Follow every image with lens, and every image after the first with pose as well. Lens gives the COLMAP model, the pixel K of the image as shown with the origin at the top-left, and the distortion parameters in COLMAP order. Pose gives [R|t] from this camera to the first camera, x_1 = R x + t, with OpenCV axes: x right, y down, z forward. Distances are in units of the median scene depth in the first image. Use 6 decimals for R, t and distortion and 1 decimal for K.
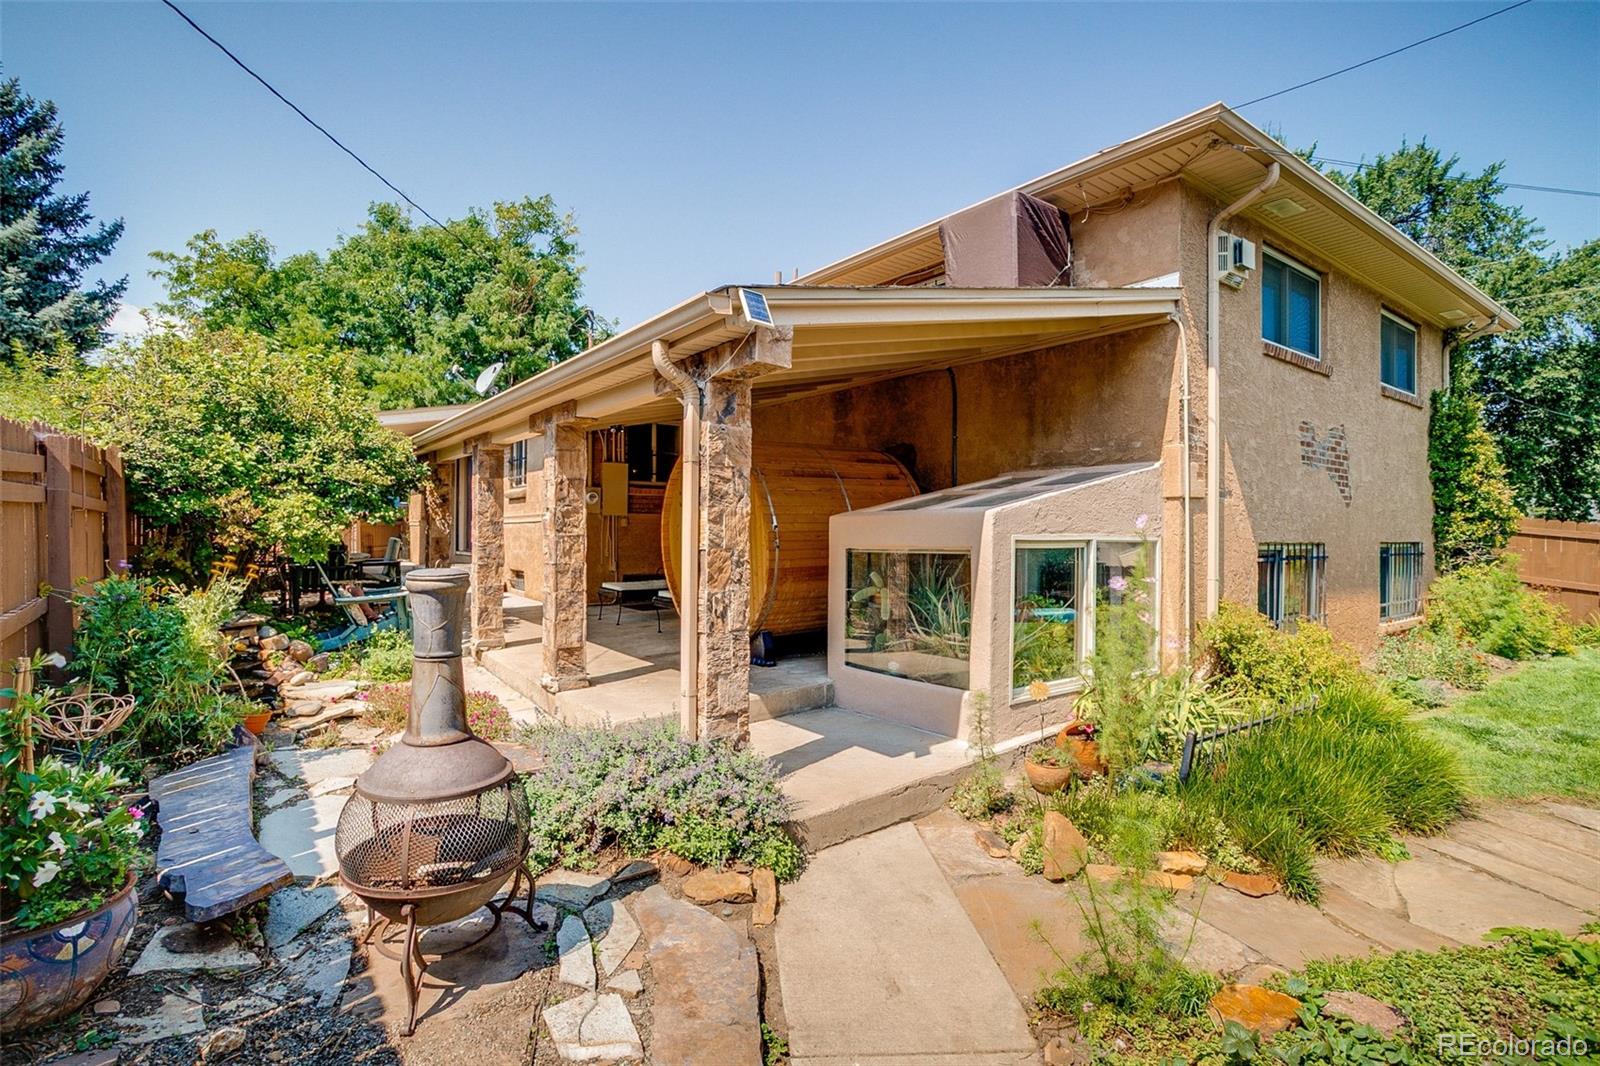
lens RADIAL K [[768.8, 0, 794.5], [0, 768.8, 528.6], [0, 0, 1]] dist [-0.061774, 0.037460]
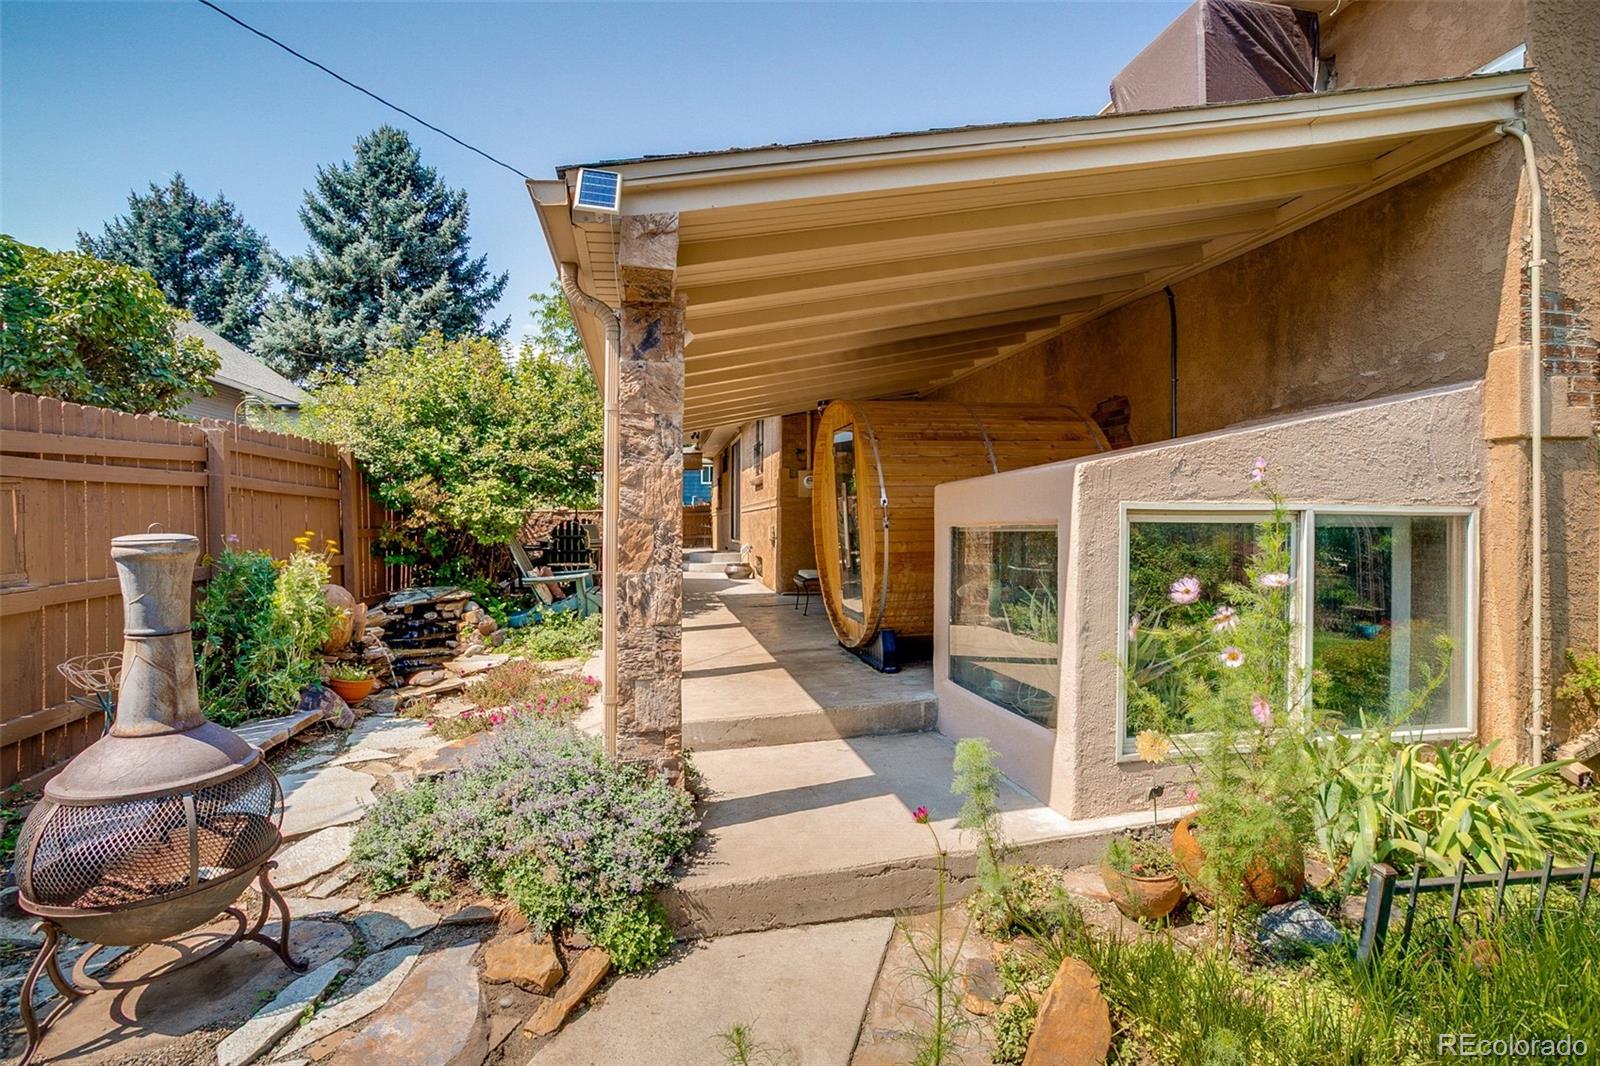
lens RADIAL K [[768.8, 0, 794.5], [0, 768.8, 528.6], [0, 0, 1]] dist [-0.061774, 0.037460]
pose [[0.902361, -0.001741, -0.430978, 0.254836], [0.006027, 0.999945, 0.008581, 0.019713], [0.430939, -0.010340, 0.902322, 0.242741]]
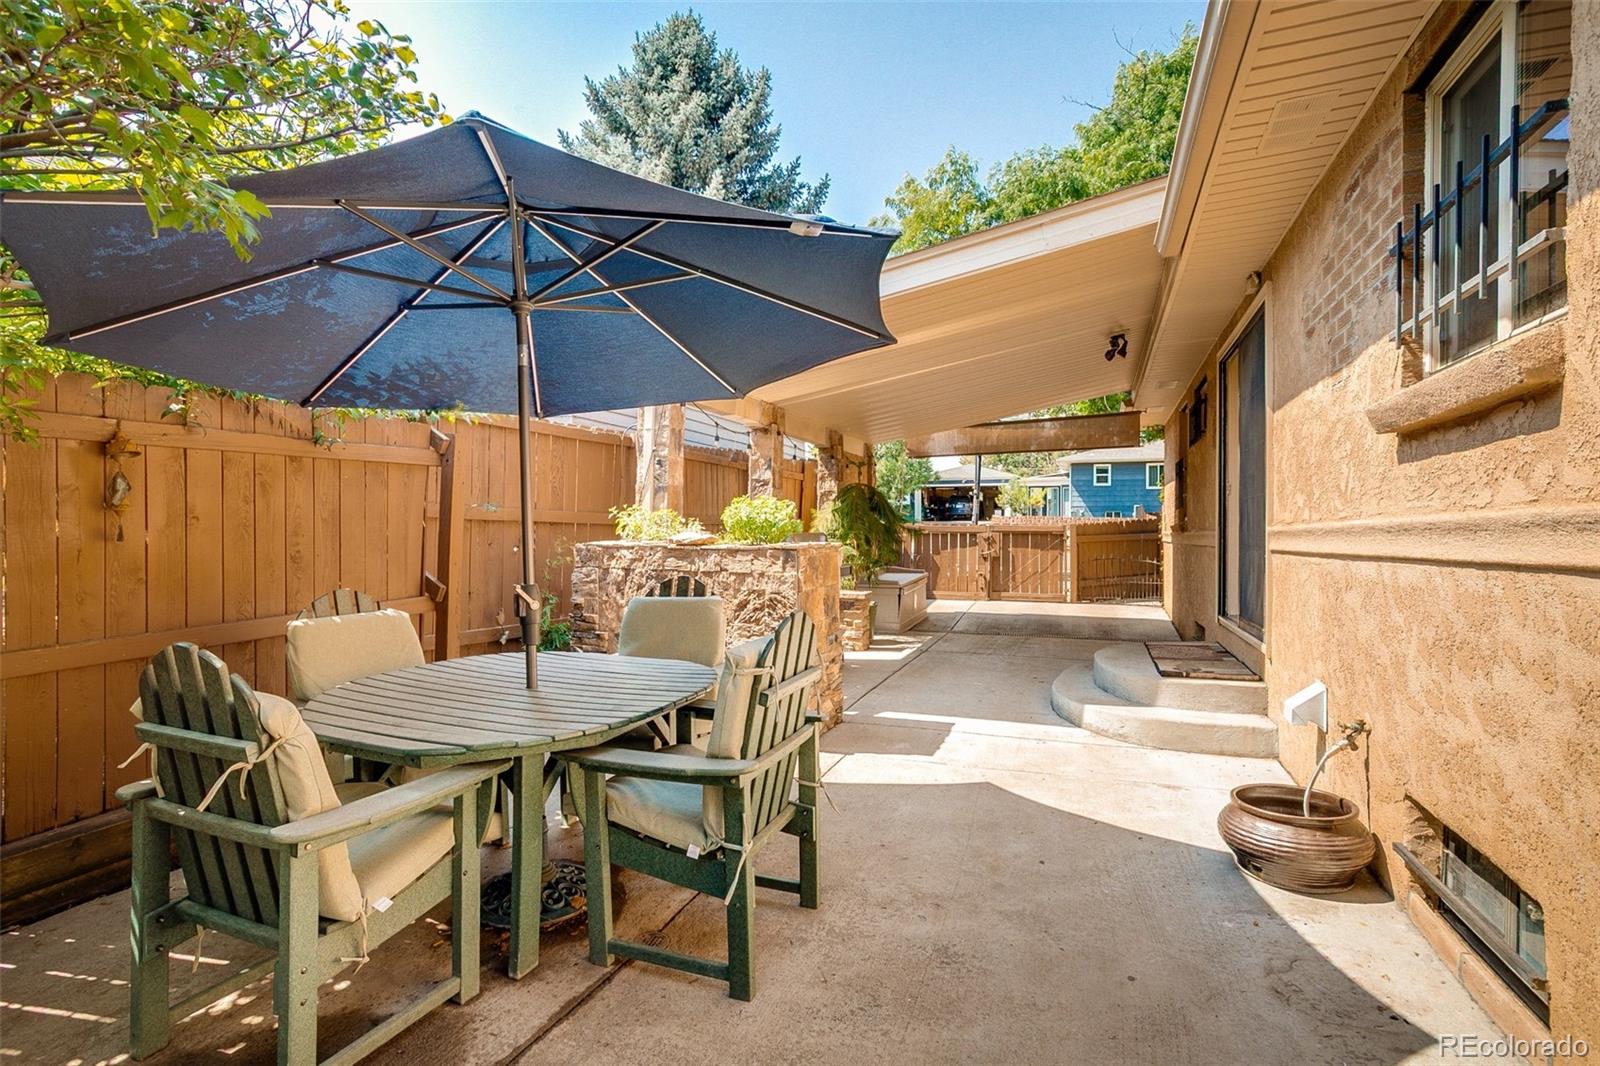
lens RADIAL K [[768.8, 0, 794.5], [0, 768.8, 528.6], [0, 0, 1]] dist [-0.061774, 0.037460]
pose [[0.535881, -0.009101, -0.844245, -0.706823], [0.002039, 0.999953, -0.009485, -0.031434], [0.844291, 0.003362, 0.535874, 1.810158]]
